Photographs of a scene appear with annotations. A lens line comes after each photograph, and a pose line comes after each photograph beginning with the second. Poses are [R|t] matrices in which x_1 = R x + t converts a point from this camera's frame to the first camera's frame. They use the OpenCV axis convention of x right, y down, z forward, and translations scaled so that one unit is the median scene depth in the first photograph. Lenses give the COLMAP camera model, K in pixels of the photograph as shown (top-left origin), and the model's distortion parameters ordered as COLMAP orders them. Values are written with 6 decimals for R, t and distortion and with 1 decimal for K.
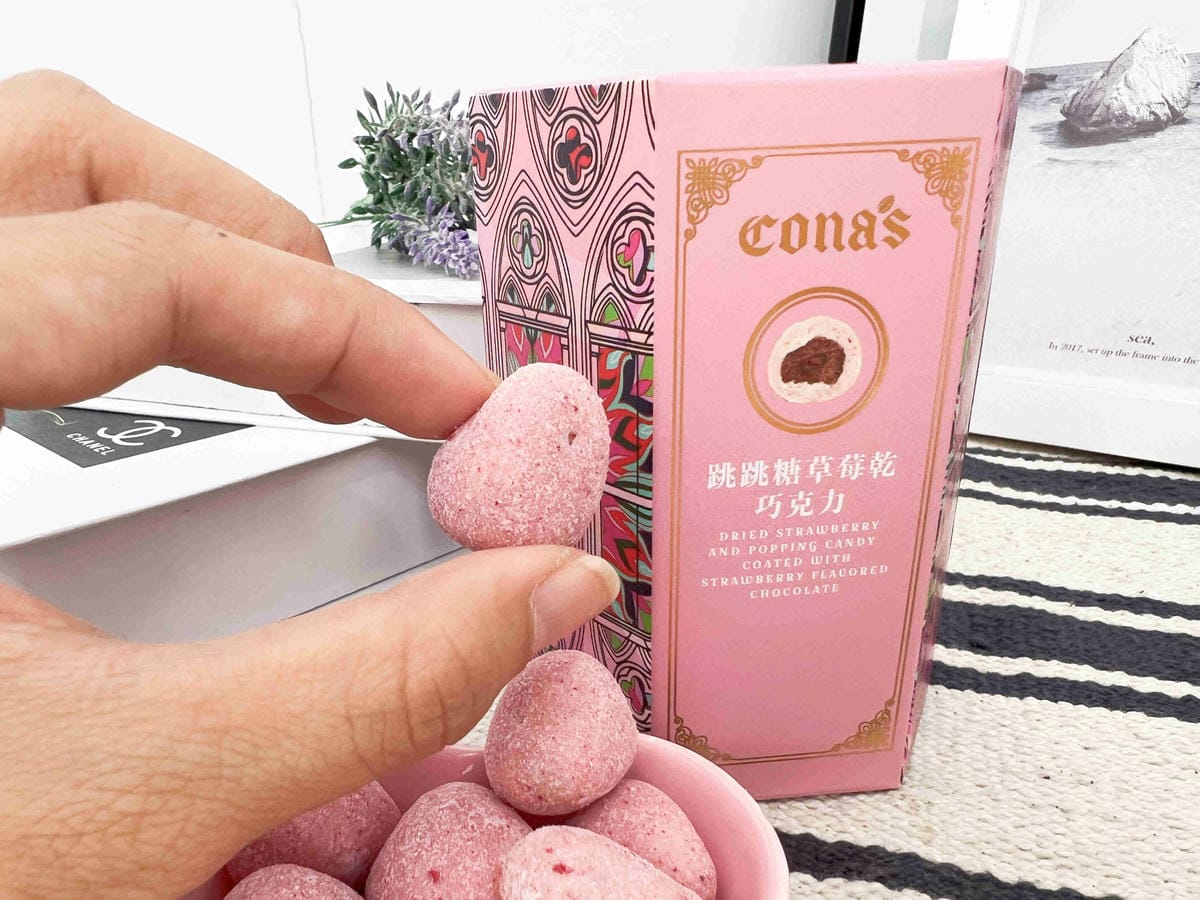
lens RADIAL K [[1098.9, 0, 600.0], [0, 1098.9, 450.0], [0, 0, 1]] dist [-0.048723, 0.124870]
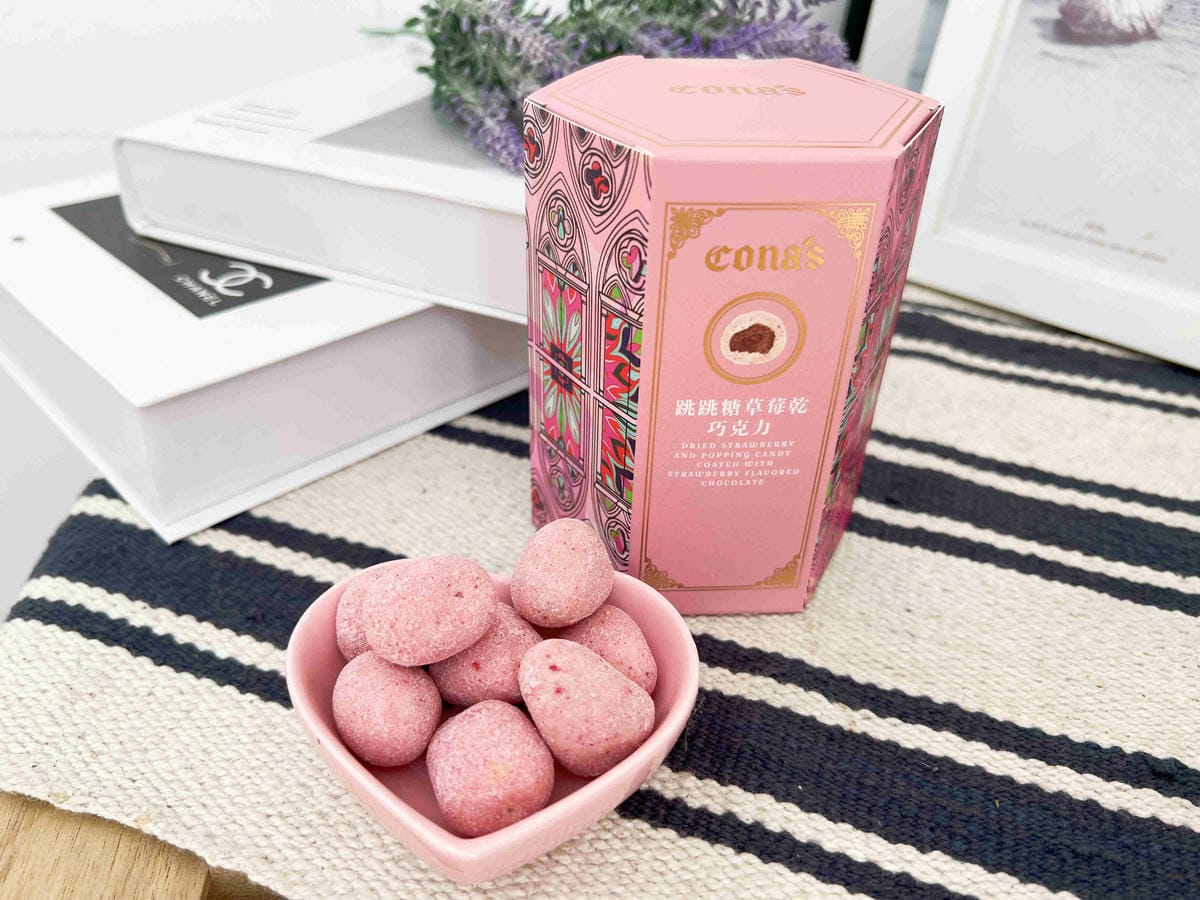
lens RADIAL K [[914.6, 0, 645.3], [0, 914.6, 449.1], [0, 0, 1]] dist [0.042061, -0.003707]
pose [[0.996777, 0.070078, 0.039046, 0.014198], [-0.075485, 0.984101, 0.160770, -0.108500], [-0.027159, -0.163200, 0.986219, -0.192202]]
